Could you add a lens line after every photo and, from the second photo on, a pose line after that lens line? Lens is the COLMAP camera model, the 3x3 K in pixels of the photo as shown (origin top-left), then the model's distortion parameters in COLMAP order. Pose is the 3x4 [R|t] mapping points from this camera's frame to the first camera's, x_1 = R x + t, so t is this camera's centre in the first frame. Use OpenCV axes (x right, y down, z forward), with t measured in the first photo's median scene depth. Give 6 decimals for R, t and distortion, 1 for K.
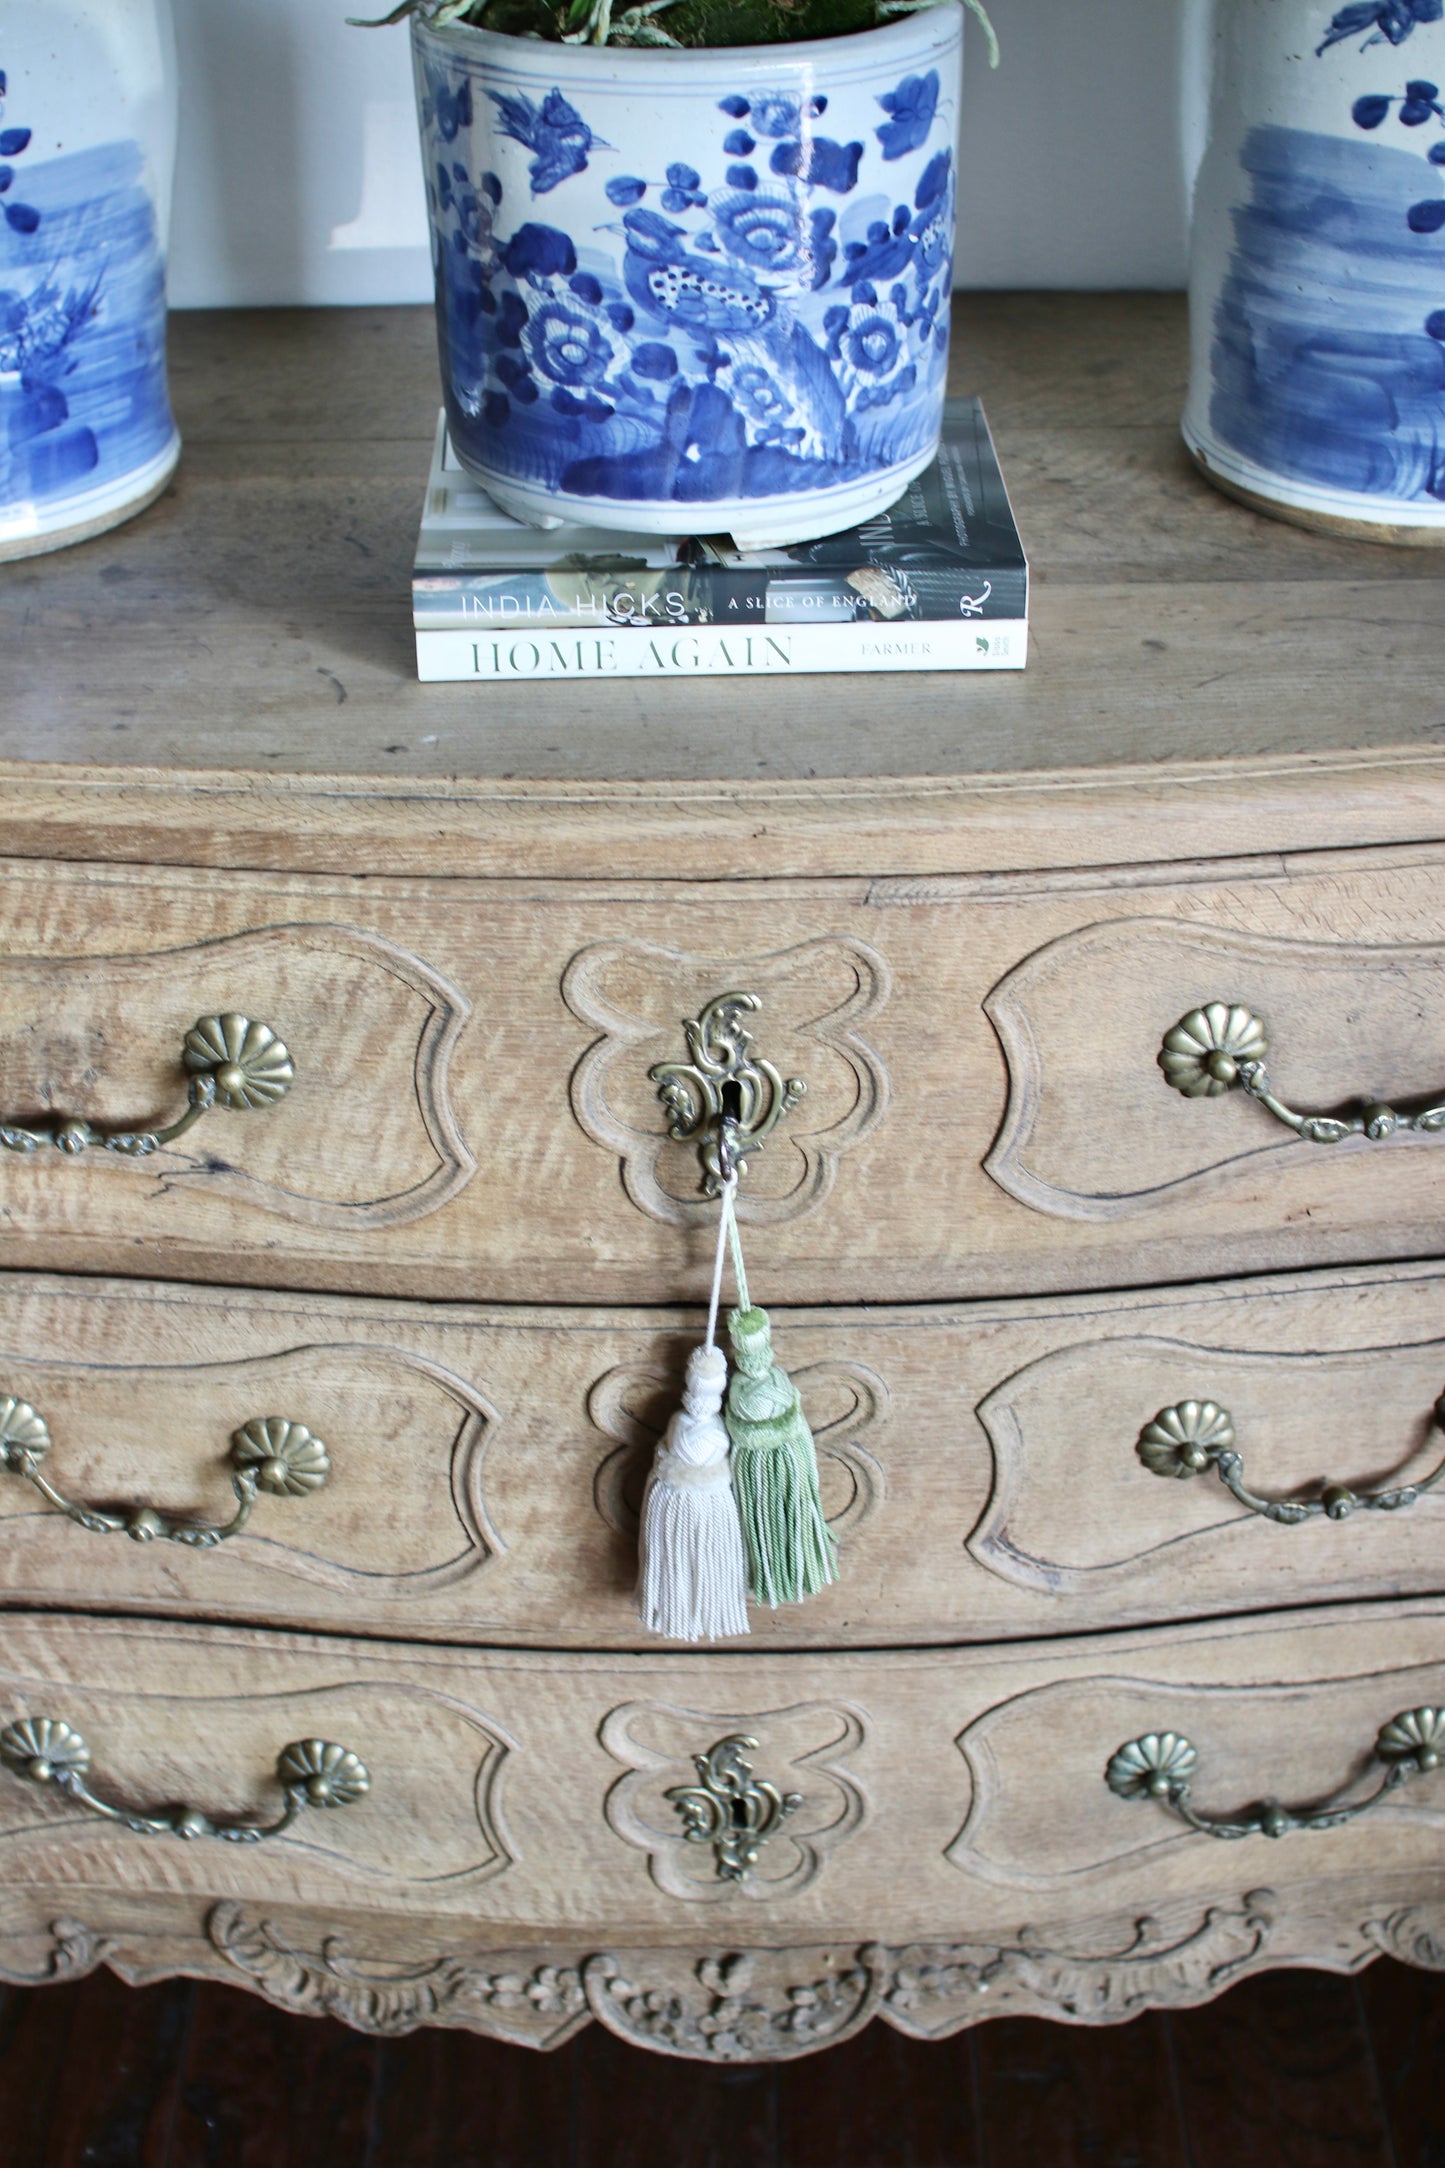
lens RADIAL K [[3027.8, 0, 722.5], [0, 3027.8, 1084.0], [0, 0, 1]] dist [-0.189040, 0.291236]
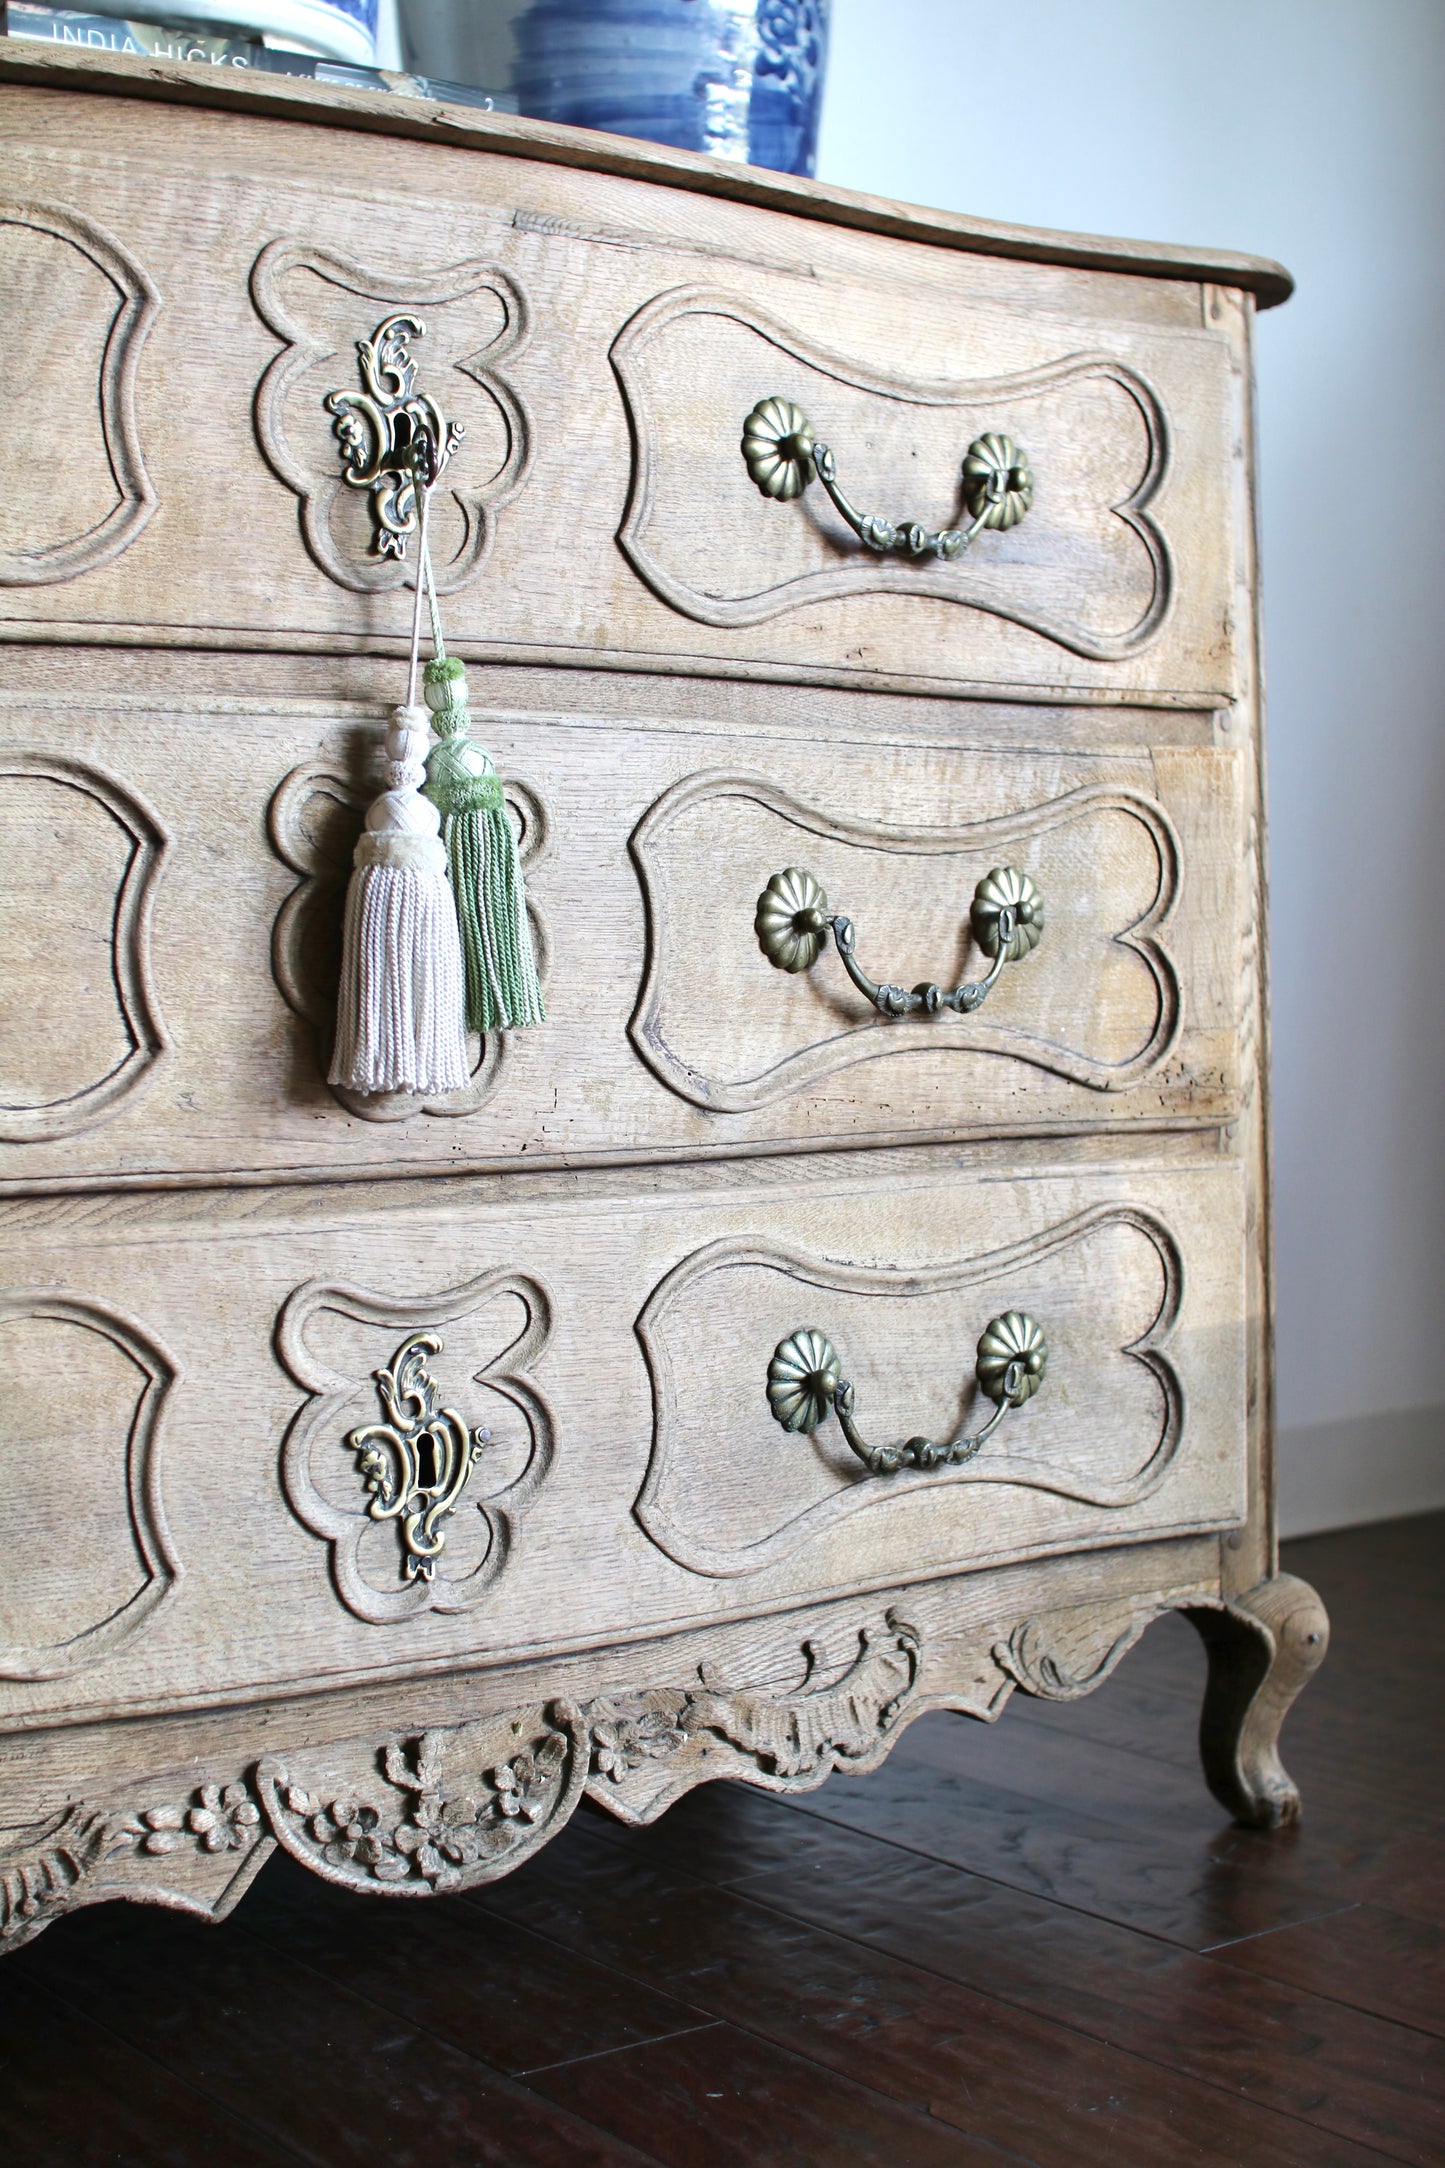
lens RADIAL K [[3027.8, 0, 722.5], [0, 3027.8, 1084.0], [0, 0, 1]] dist [-0.189040, 0.291236]
pose [[0.816922, -0.020425, 0.576386, -0.472341], [0.322611, 0.844586, -0.427313, 0.625574], [-0.478080, 0.535030, 0.696551, 0.375831]]
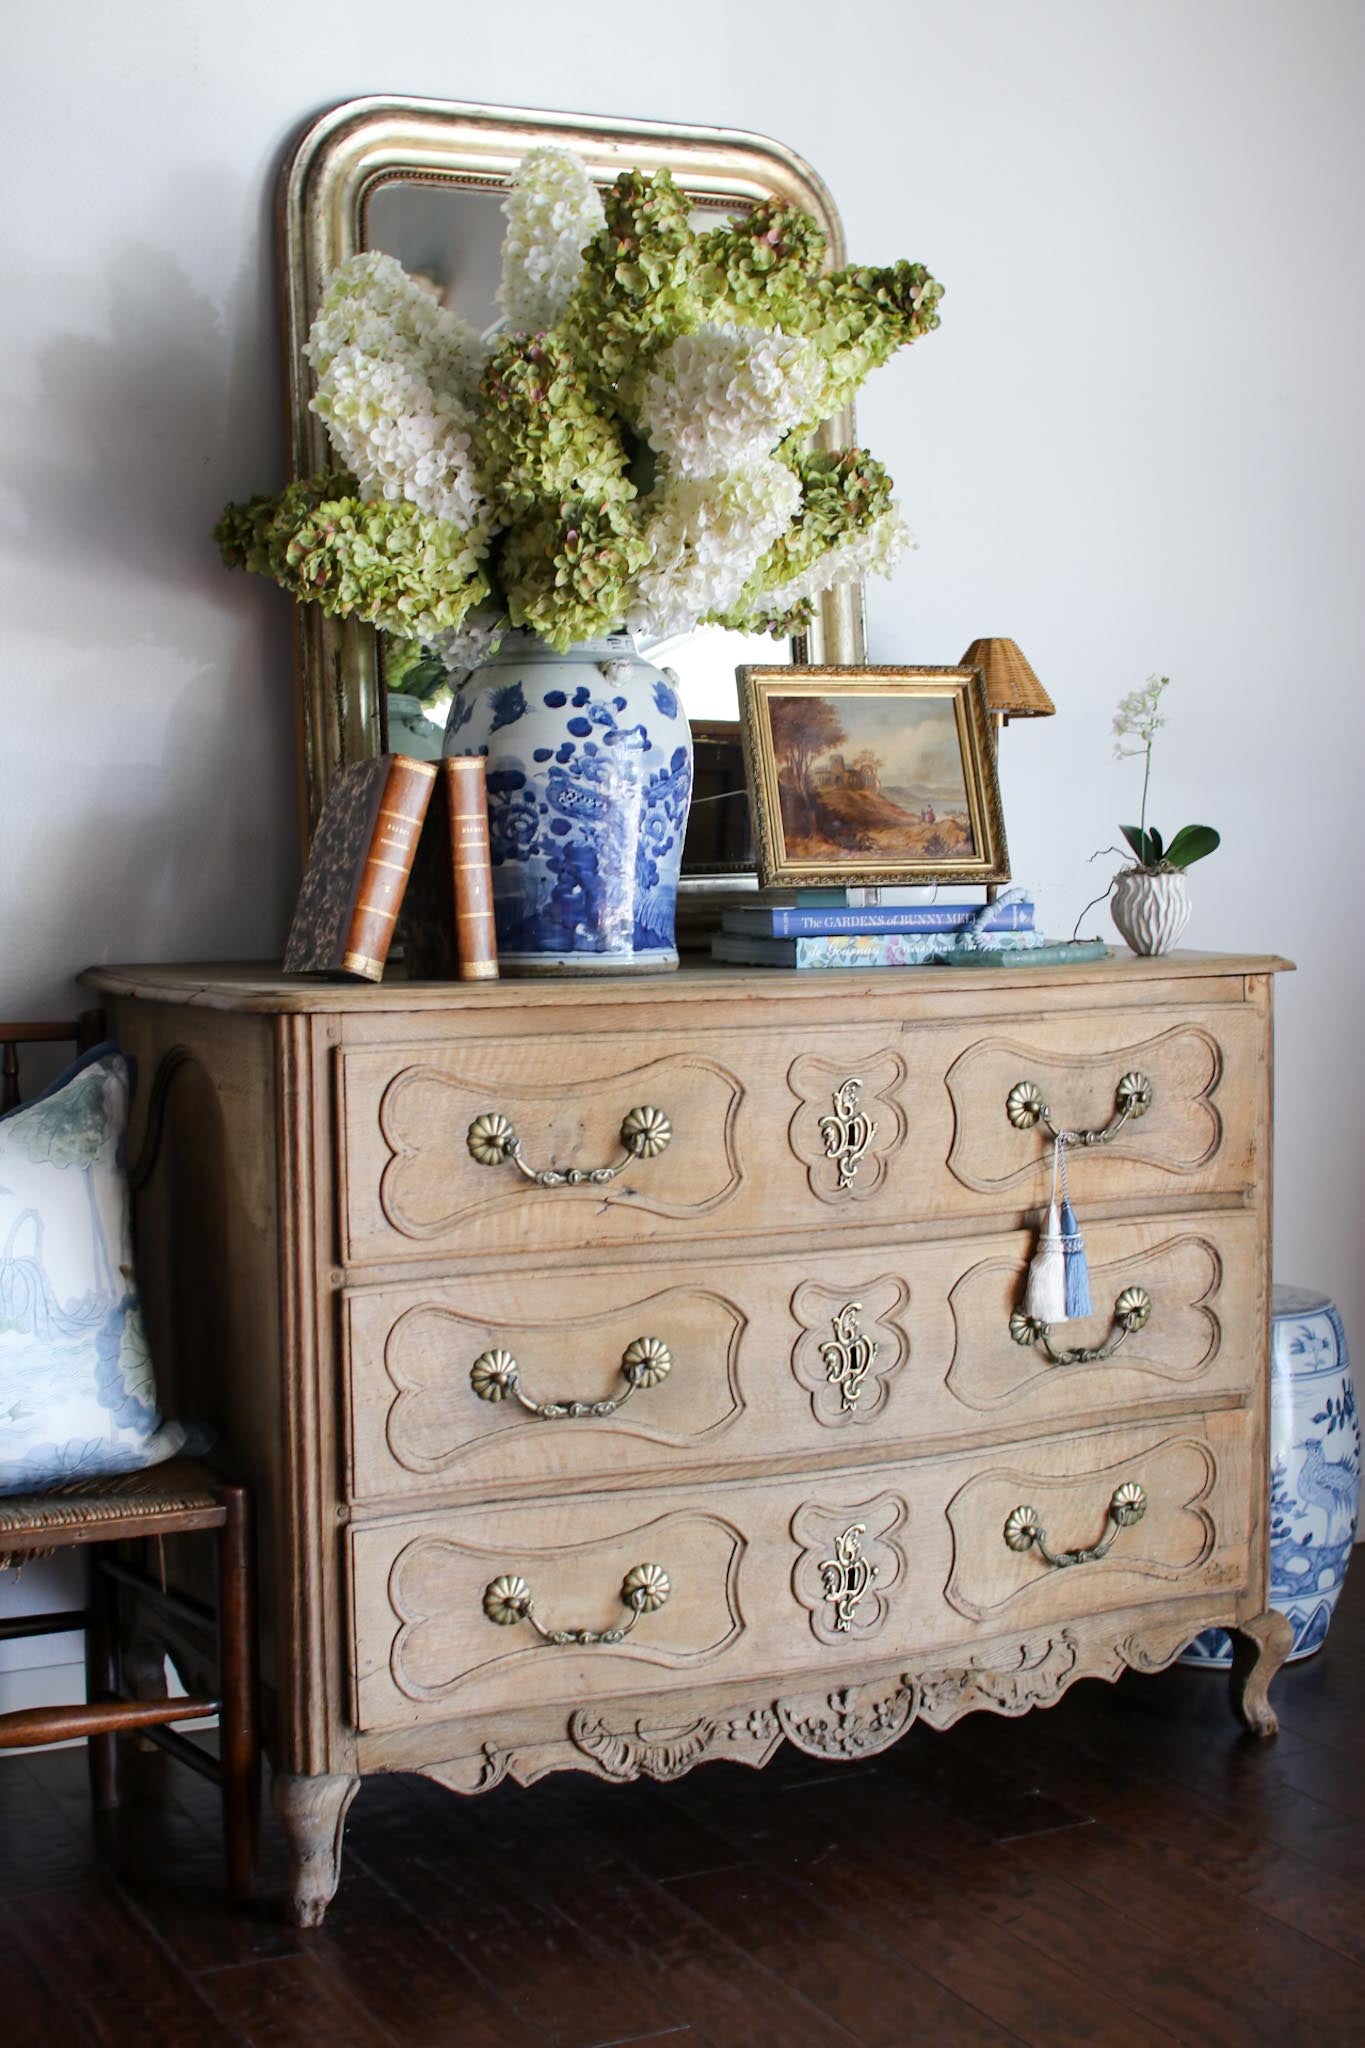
lens RADIAL K [[2860.2, 0, 682.5], [0, 2860.2, 1024.0], [0, 0, 1]] dist [-0.189040, 0.291236]
pose [[0.890732, -0.027573, 0.453692, -1.053420], [0.244474, 0.870543, -0.427069, 0.797949], [-0.383183, 0.491320, 0.782161, -0.642529]]
